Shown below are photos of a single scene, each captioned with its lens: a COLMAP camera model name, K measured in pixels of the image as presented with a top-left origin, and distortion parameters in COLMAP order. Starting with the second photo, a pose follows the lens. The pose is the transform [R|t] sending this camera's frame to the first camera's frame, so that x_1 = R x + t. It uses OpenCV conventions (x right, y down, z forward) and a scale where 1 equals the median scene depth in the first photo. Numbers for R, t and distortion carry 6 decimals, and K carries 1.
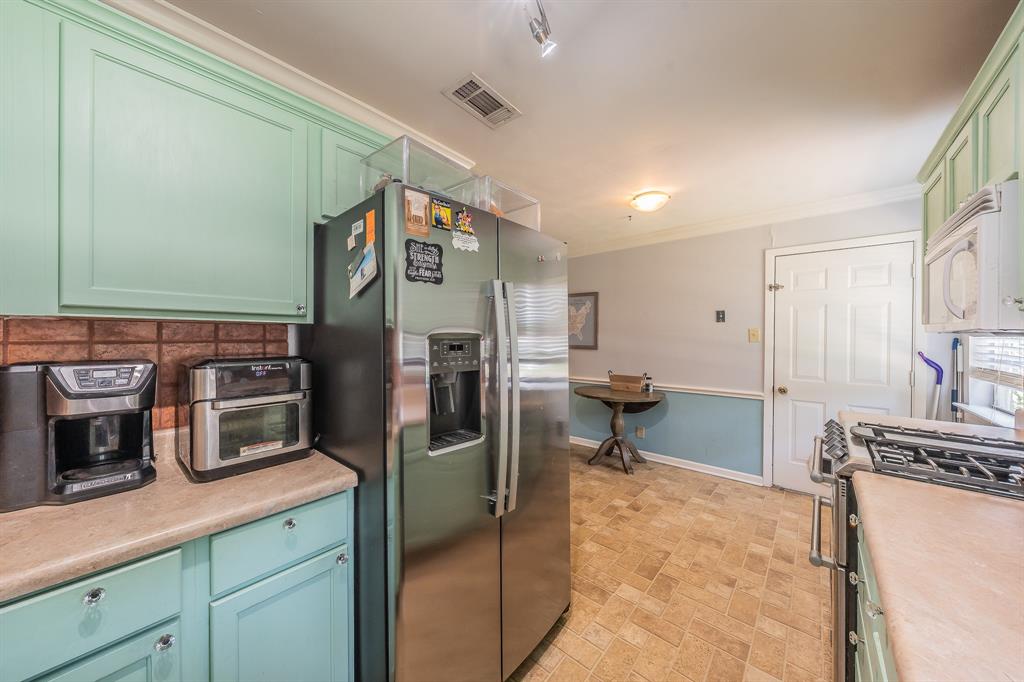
lens RADIAL K [[346.9, 0, 527.2], [0, 346.9, 337.3], [0, 0, 1]] dist [0.000216, 0.000011]
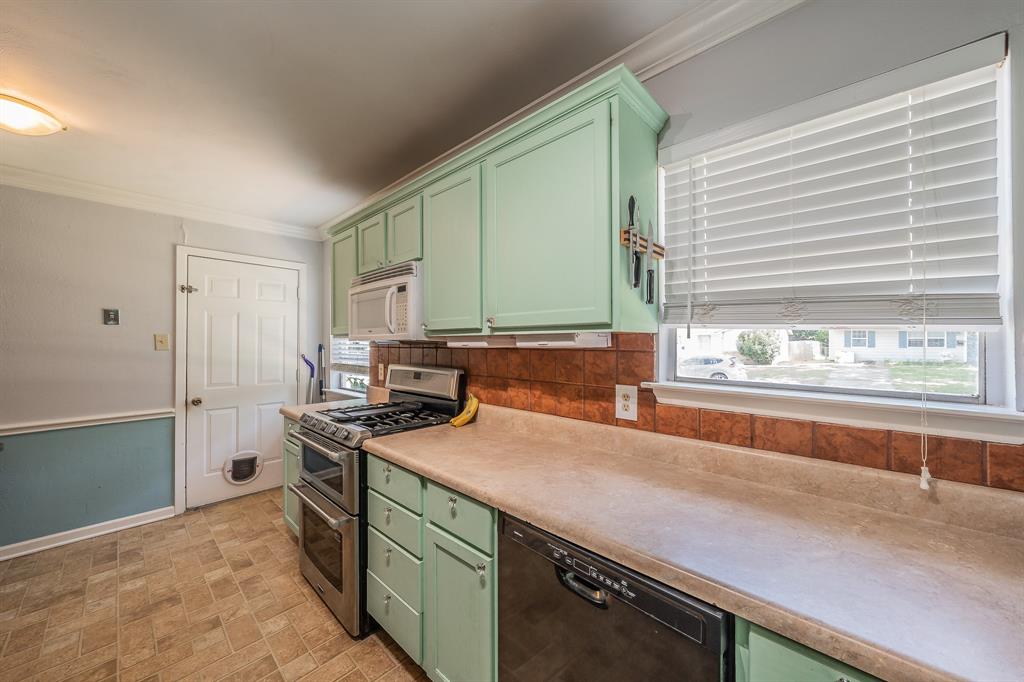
lens RADIAL K [[368.3, 0, 489.5], [0, 368.3, 341.6], [0, 0, 1]] dist [0.000213, 0.000147]
pose [[0.087980, -0.000220, 0.996122, -0.195272], [0.005145, 0.999987, -0.000234, -0.003878], [-0.996109, 0.005146, 0.087980, 0.150475]]
